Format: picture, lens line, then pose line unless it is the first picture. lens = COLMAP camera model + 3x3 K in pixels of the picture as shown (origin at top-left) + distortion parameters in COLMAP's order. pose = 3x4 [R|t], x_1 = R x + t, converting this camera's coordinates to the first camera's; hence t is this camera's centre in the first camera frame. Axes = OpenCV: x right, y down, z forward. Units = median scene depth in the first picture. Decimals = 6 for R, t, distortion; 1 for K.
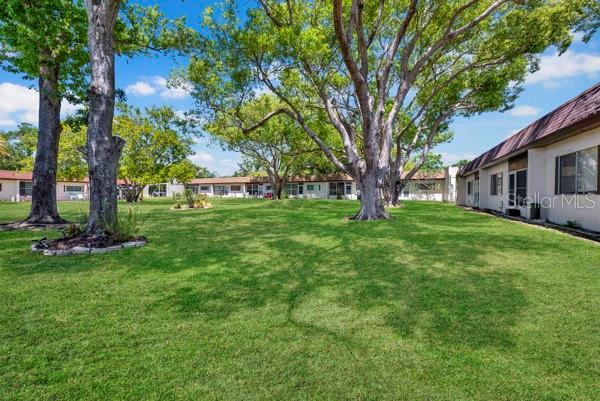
lens RADIAL K [[241.6, 0, 297.6], [0, 241.6, 198.0], [0, 0, 1]] dist [0.001329, 0.000150]
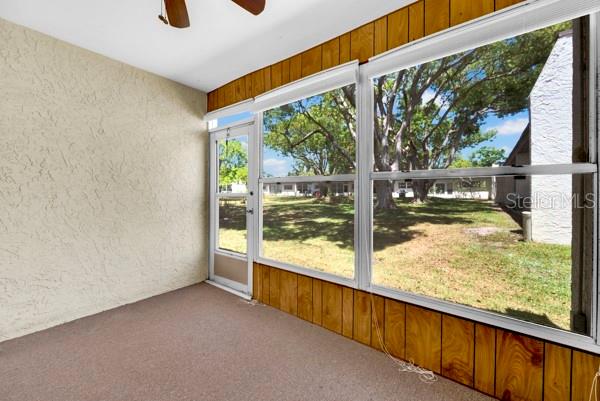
lens RADIAL K [[234.6, 0, 299.2], [0, 234.6, 194.9], [0, 0, 1]] dist [0.000211, 0.000042]
pose [[0.978178, 0.000140, -0.207766, 0.054310], [-0.001560, 0.999977, -0.006670, 0.005451], [0.207760, 0.006849, 0.978156, -0.159745]]
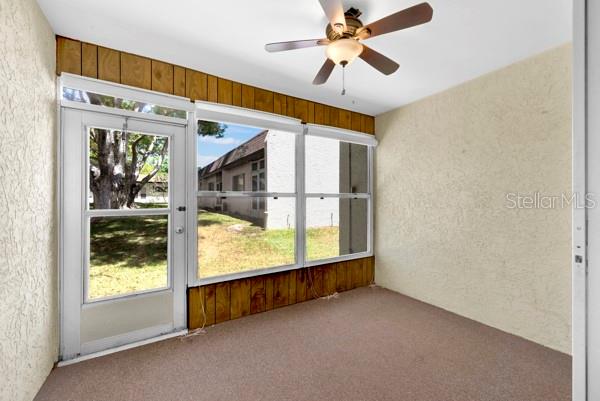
lens RADIAL K [[241.6, 0, 297.6], [0, 241.6, 198.0], [0, 0, 1]] dist [0.001329, 0.000150]
pose [[0.552293, 0.004226, 0.833639, -0.056636], [0.002855, 0.999972, -0.006960, 0.000059], [-0.833645, 0.006224, 0.552266, -0.146656]]
